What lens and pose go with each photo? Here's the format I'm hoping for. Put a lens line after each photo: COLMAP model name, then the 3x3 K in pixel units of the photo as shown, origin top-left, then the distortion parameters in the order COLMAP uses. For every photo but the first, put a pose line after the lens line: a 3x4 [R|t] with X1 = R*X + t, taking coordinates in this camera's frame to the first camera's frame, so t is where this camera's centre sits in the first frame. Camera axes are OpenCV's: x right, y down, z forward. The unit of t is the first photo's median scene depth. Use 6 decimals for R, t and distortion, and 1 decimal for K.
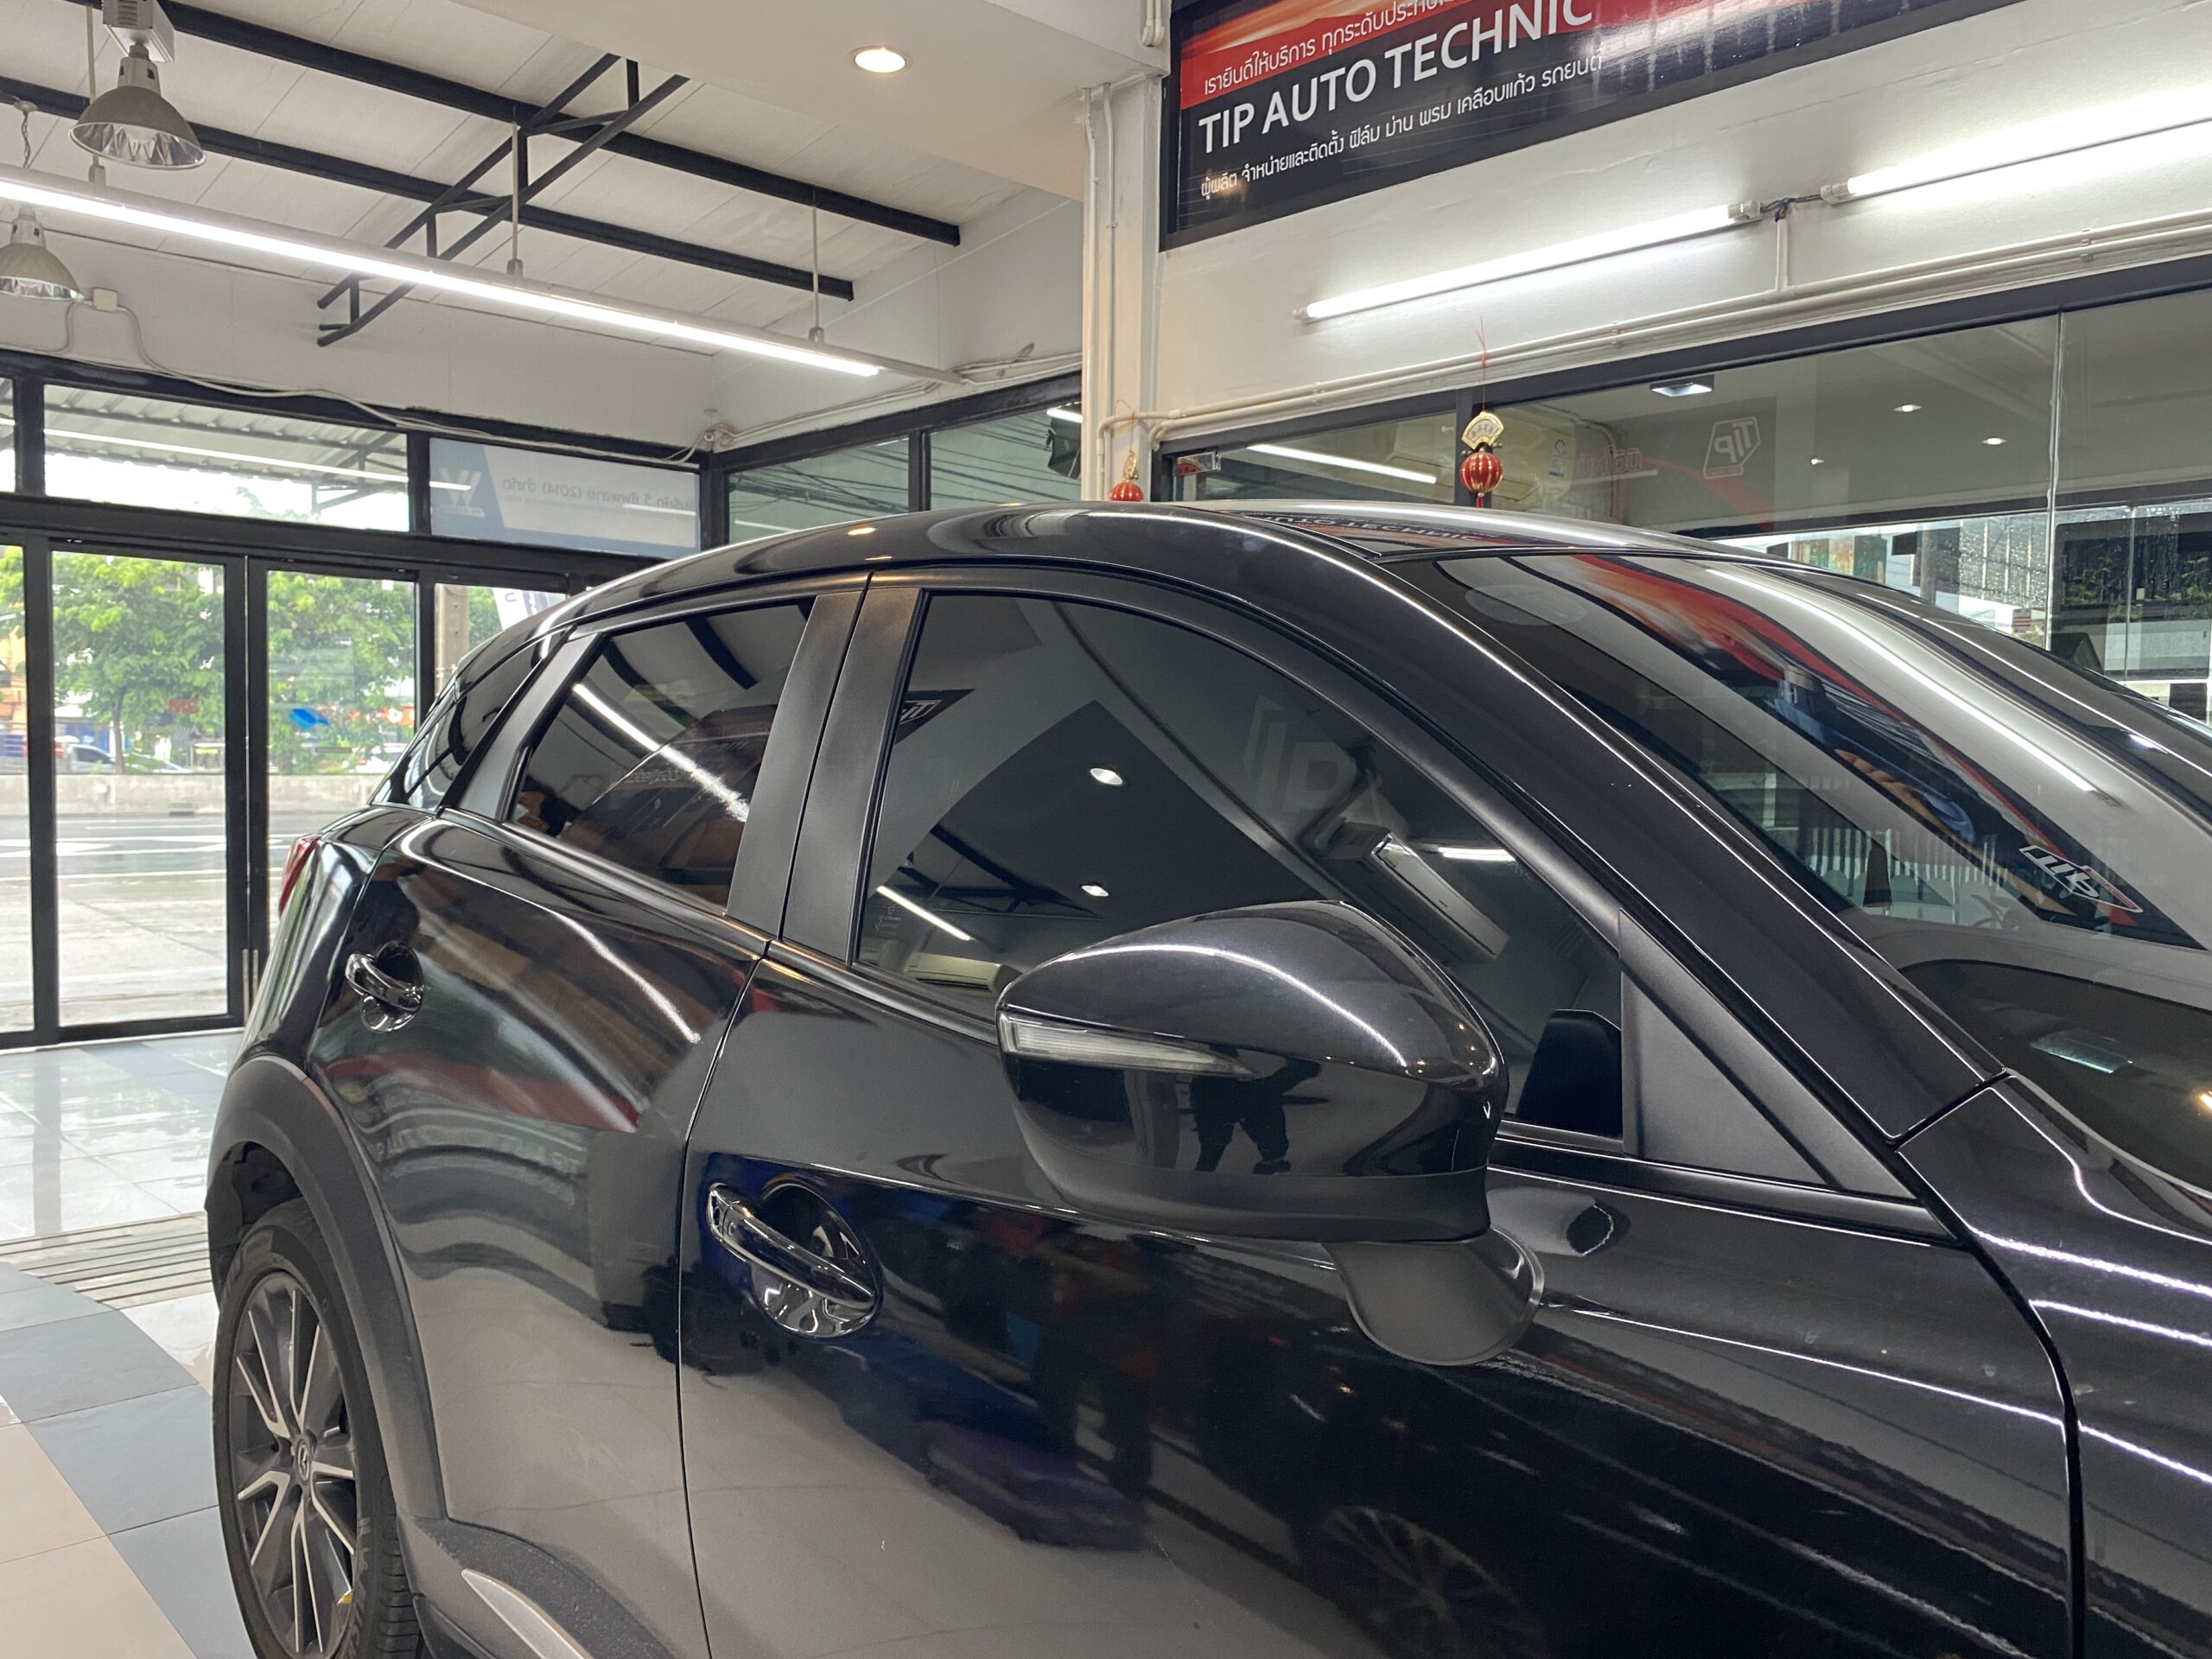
lens RADIAL K [[1682.1, 0, 1095.9], [0, 1682.1, 857.5], [0, 0, 1]] dist [0.006464, -0.000488]
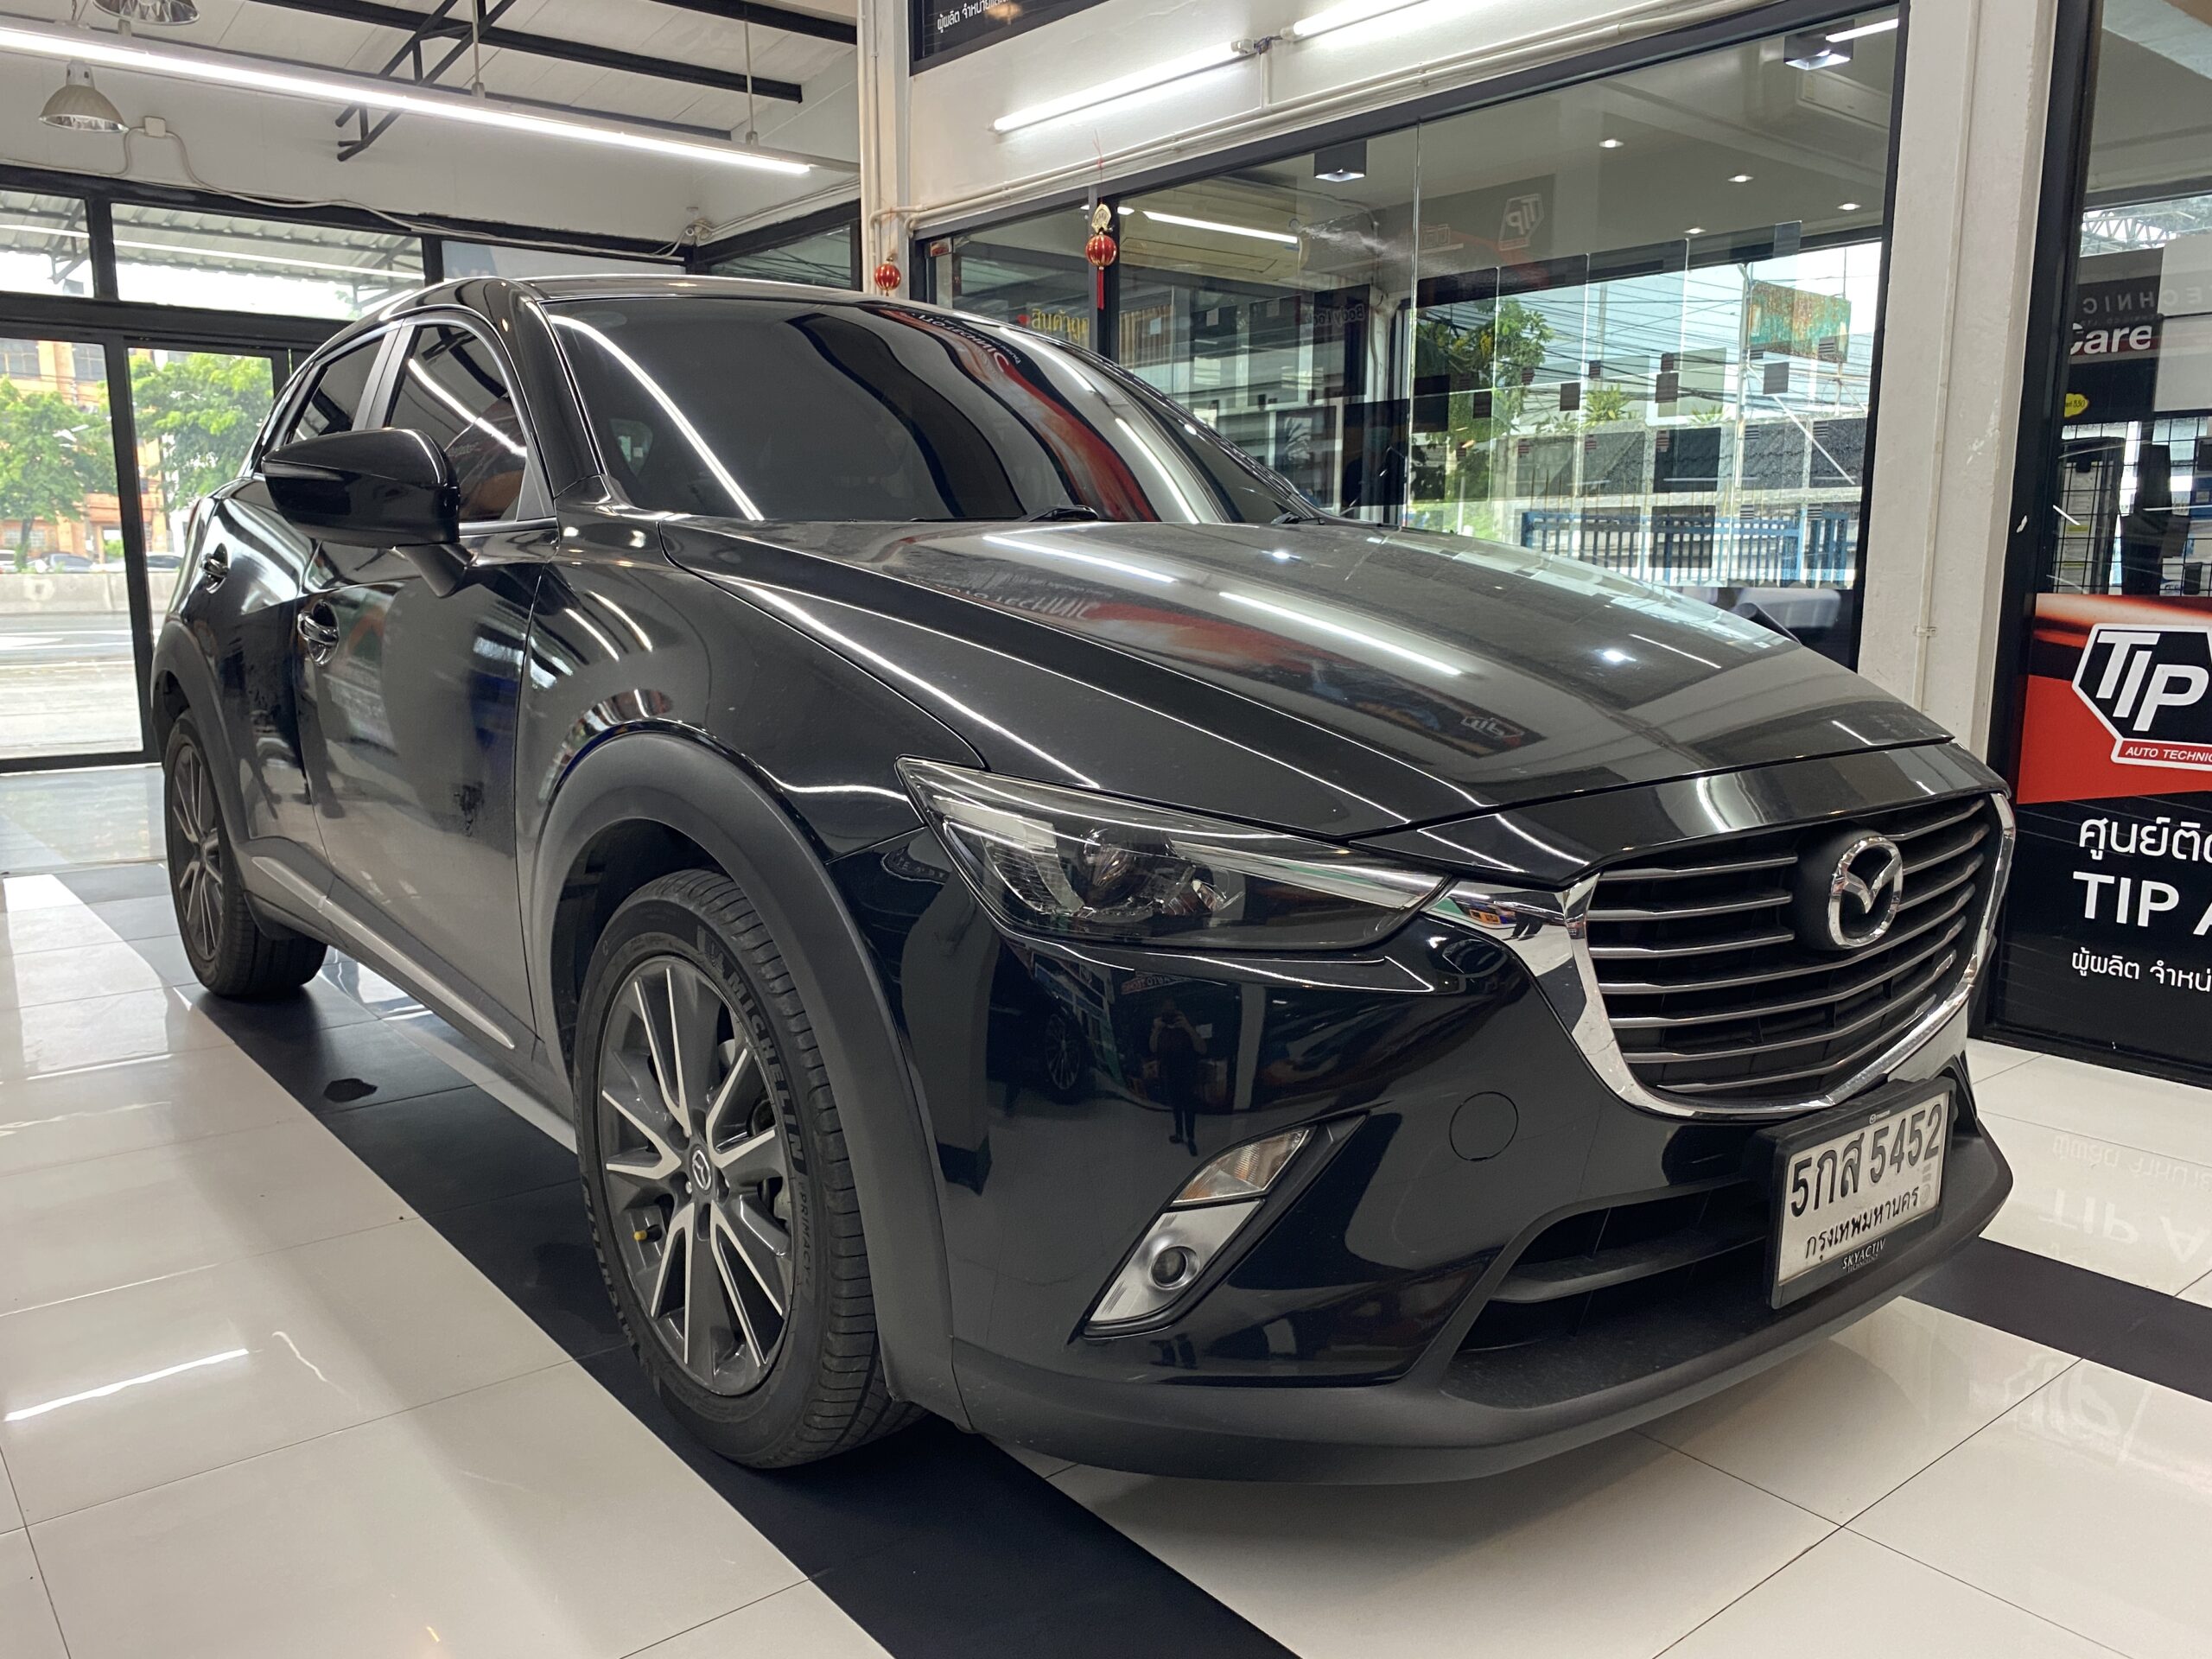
lens RADIAL K [[1676.5, 0, 1083.3], [0, 1676.5, 844.7], [0, 0, 1]] dist [0.008977, -0.005888]
pose [[0.997207, -0.001092, -0.074682, 0.258848], [0.009503, 0.993621, 0.112369, 0.072468], [0.074083, -0.112765, 0.990856, -0.302269]]
